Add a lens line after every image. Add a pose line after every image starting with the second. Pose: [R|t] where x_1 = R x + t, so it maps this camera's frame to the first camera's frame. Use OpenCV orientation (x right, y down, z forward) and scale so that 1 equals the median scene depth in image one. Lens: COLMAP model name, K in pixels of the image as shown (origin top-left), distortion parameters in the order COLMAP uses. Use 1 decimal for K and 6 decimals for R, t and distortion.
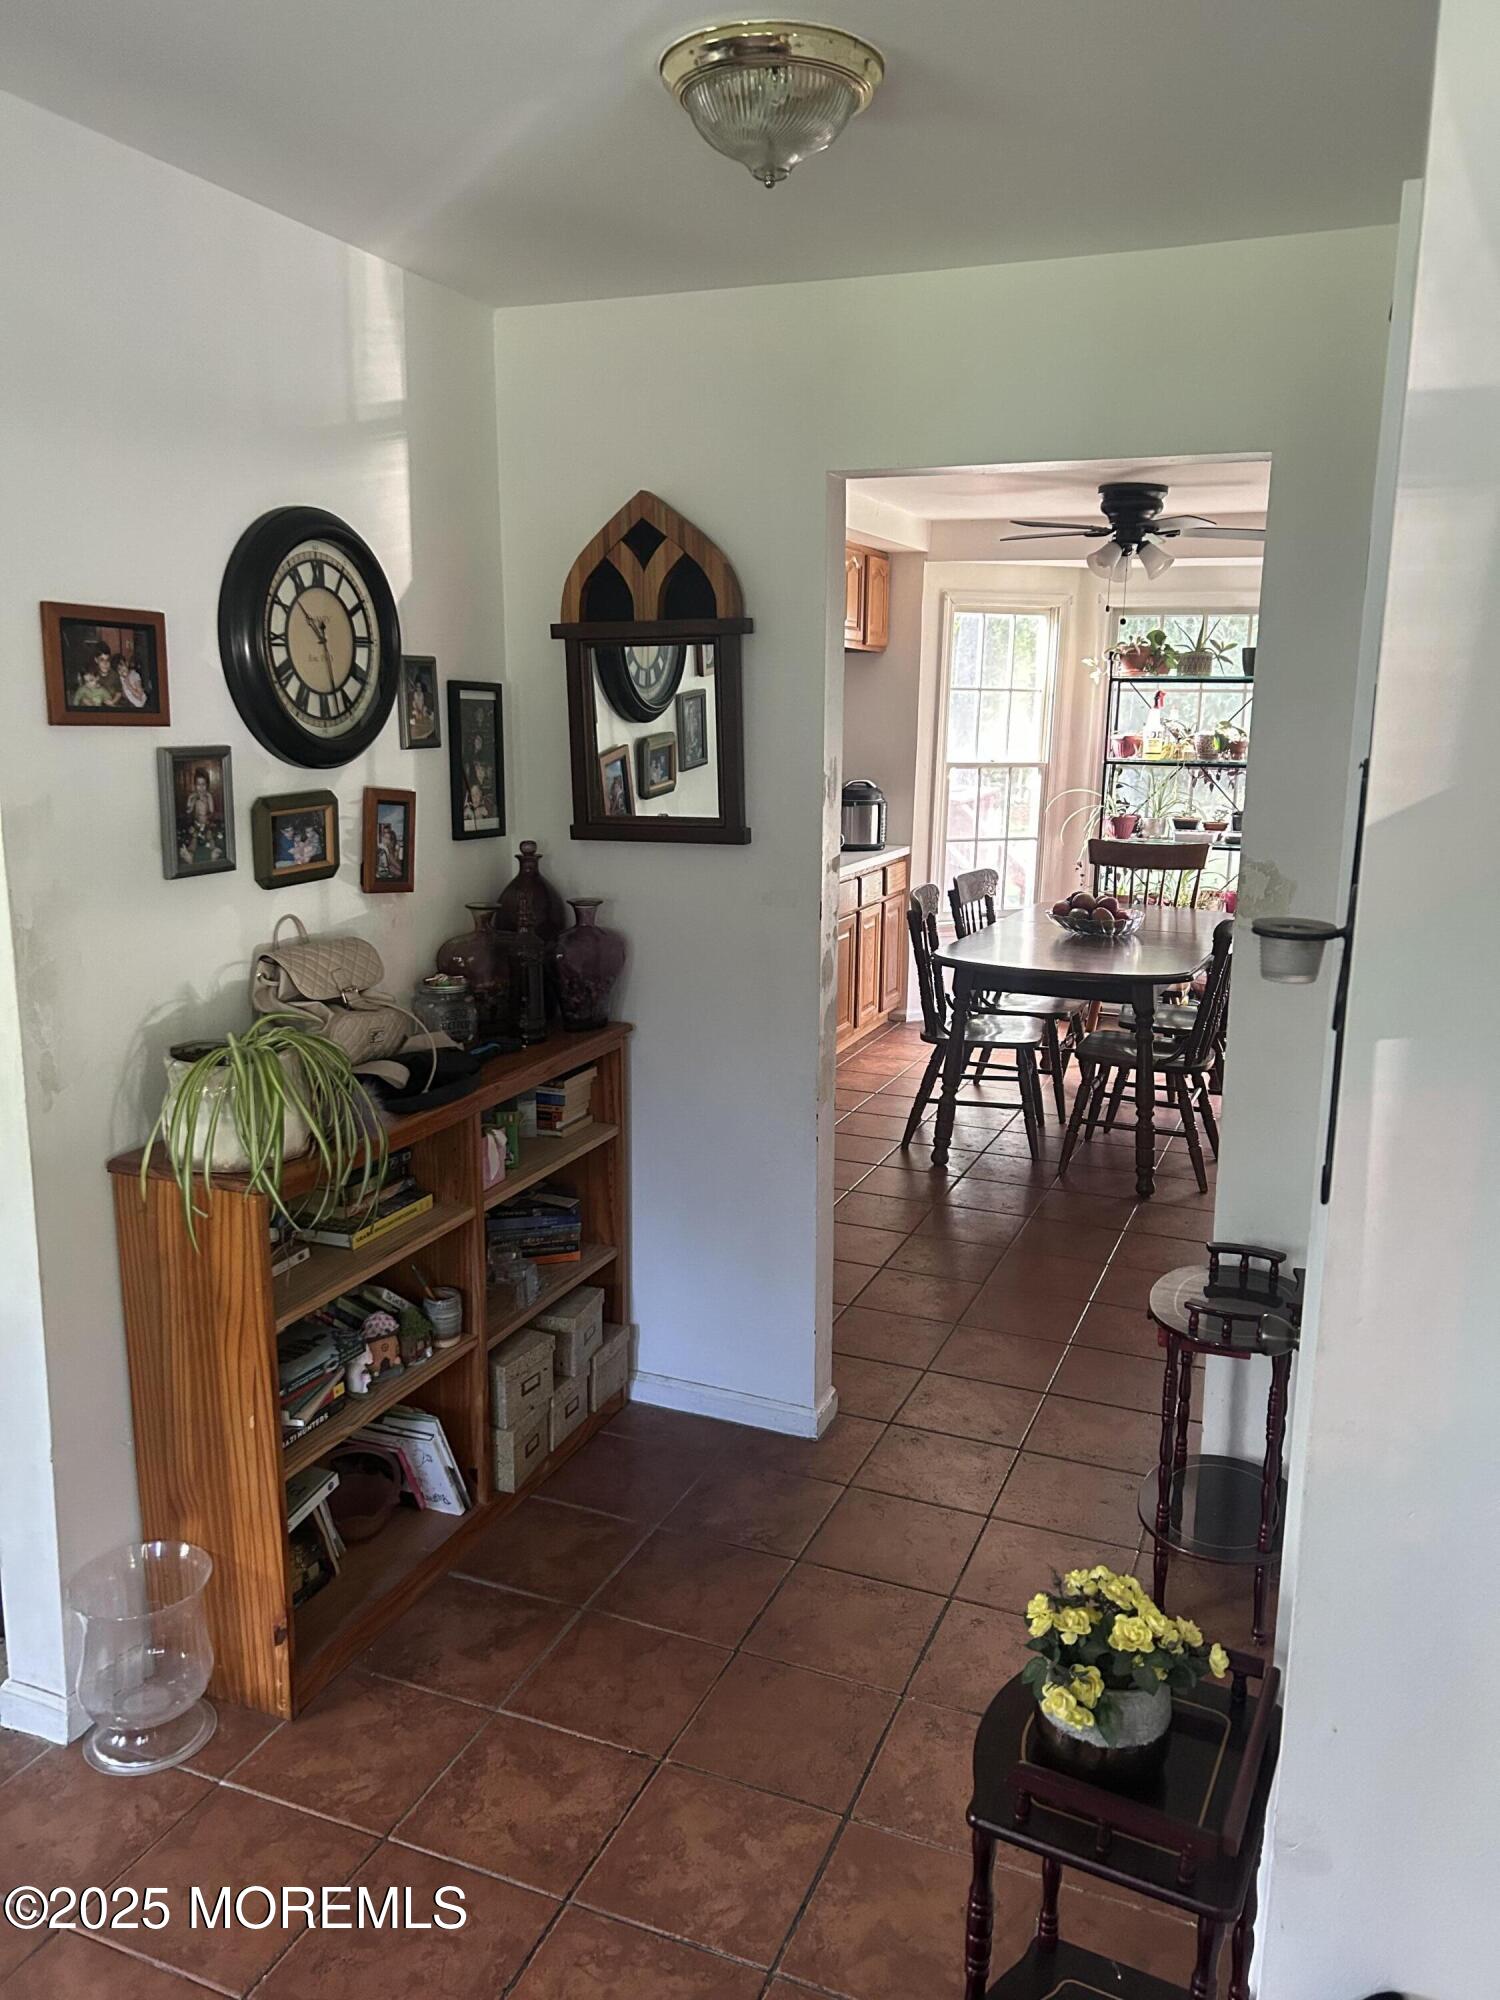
lens RADIAL K [[1523.5, 0, 767.2], [0, 1523.5, 1002.8], [0, 0, 1]] dist [0.068413, -0.079540]
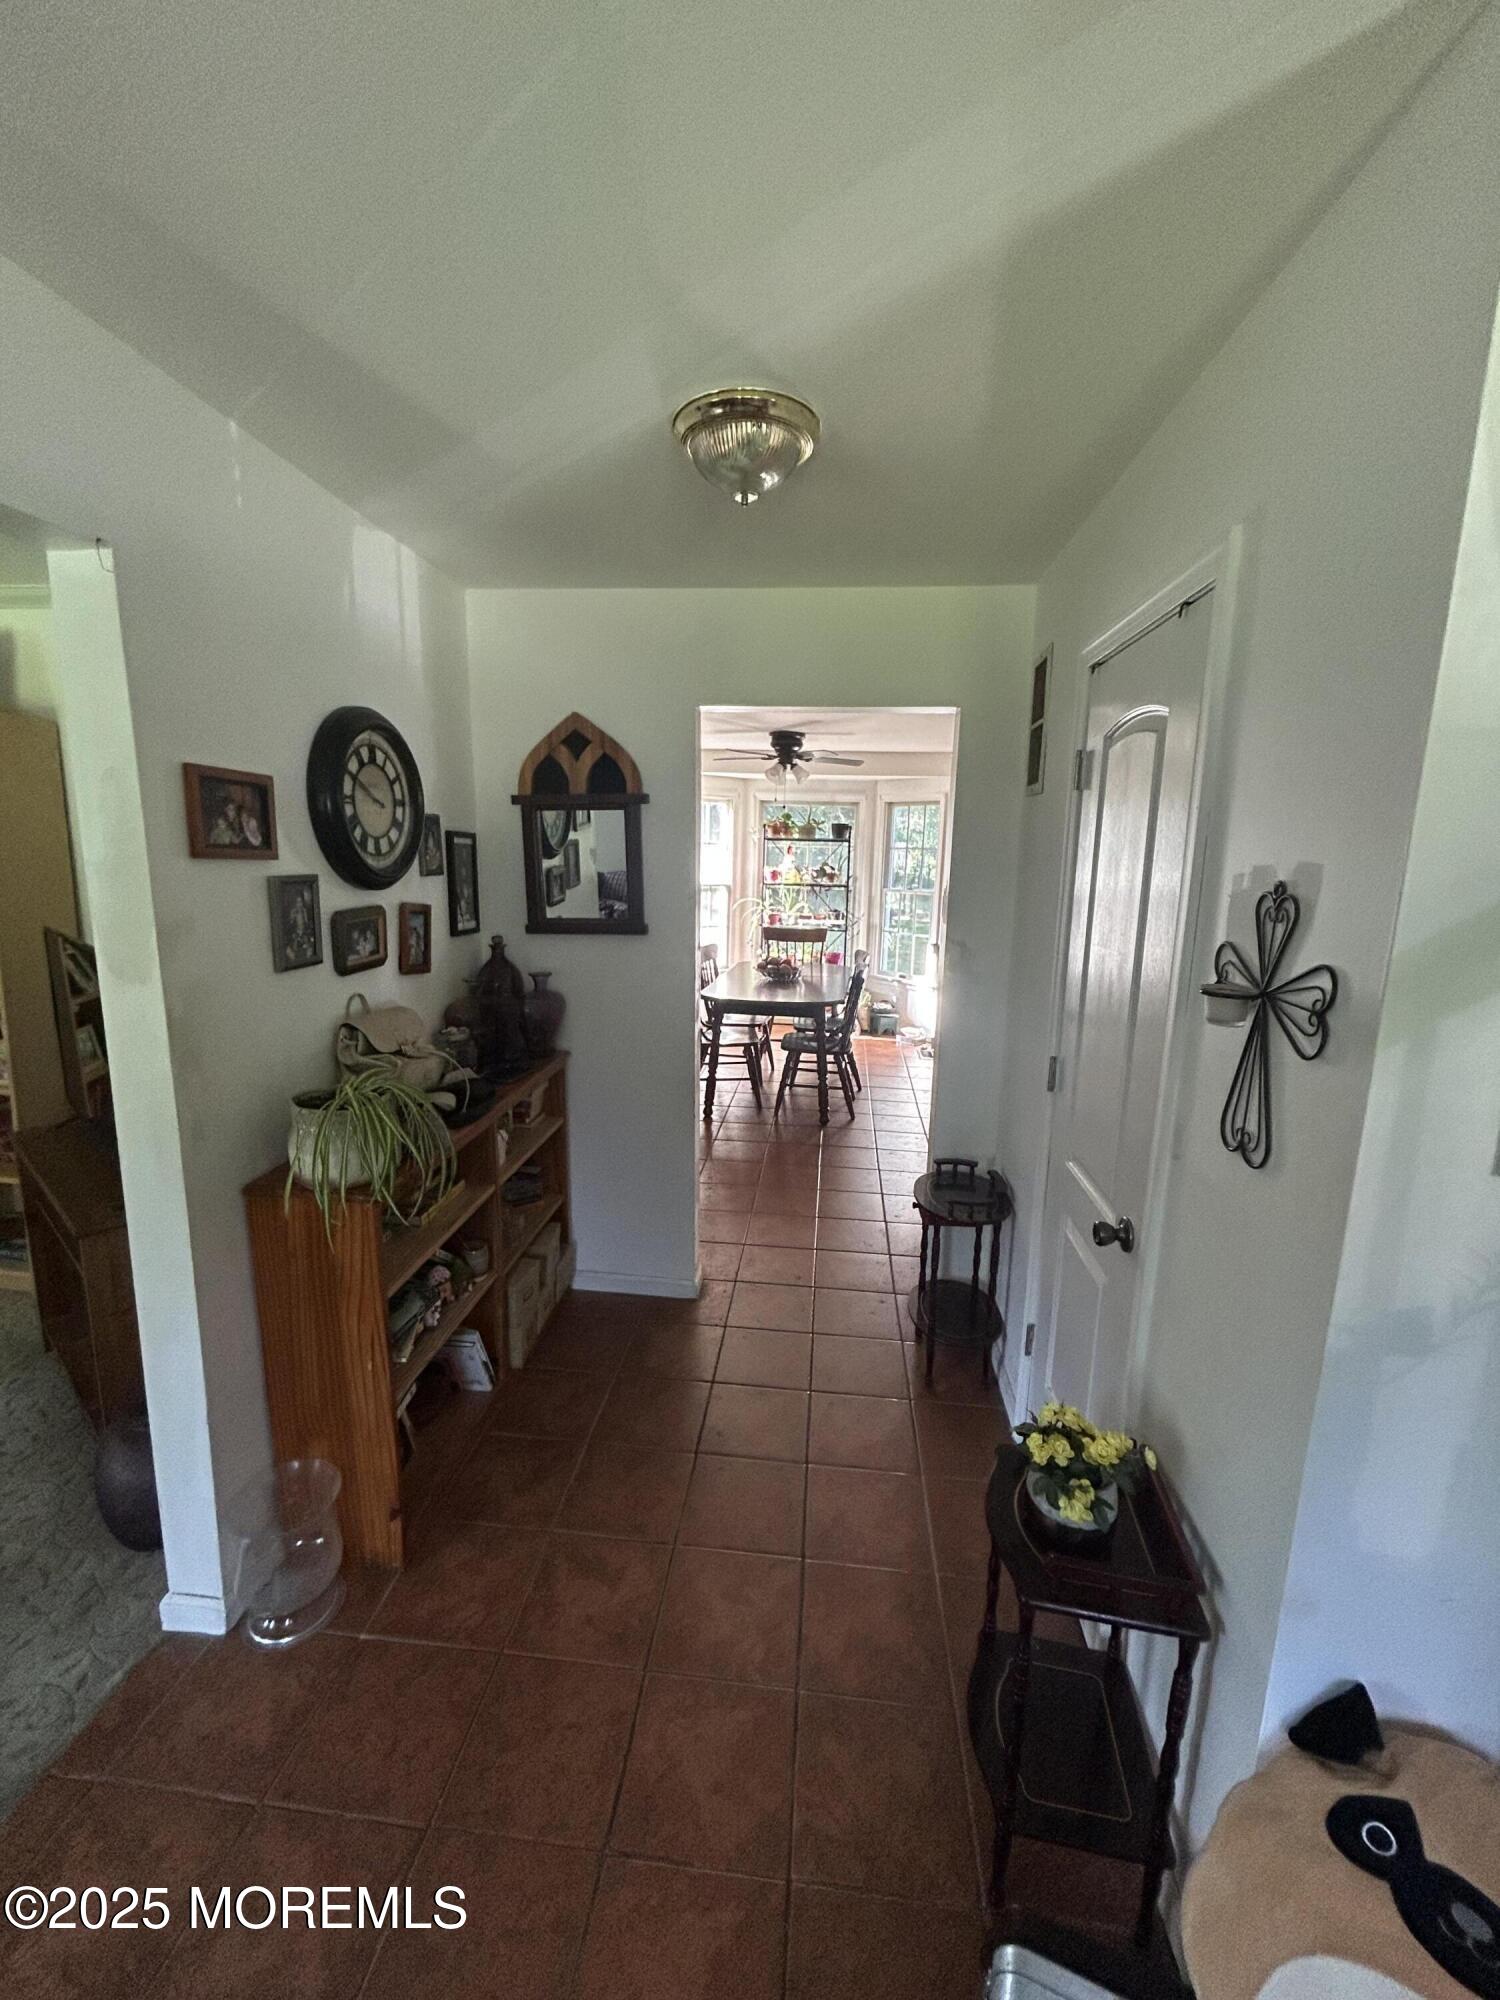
lens RADIAL K [[816.4, 0, 750.0], [0, 816.4, 1000.0], [0, 0, 1]] dist [0.002014, 0.000146]
pose [[0.959605, -0.043062, 0.278037, -0.159159], [0.047310, 0.998843, -0.008585, -0.024953], [-0.277346, 0.021392, 0.960532, 0.160547]]
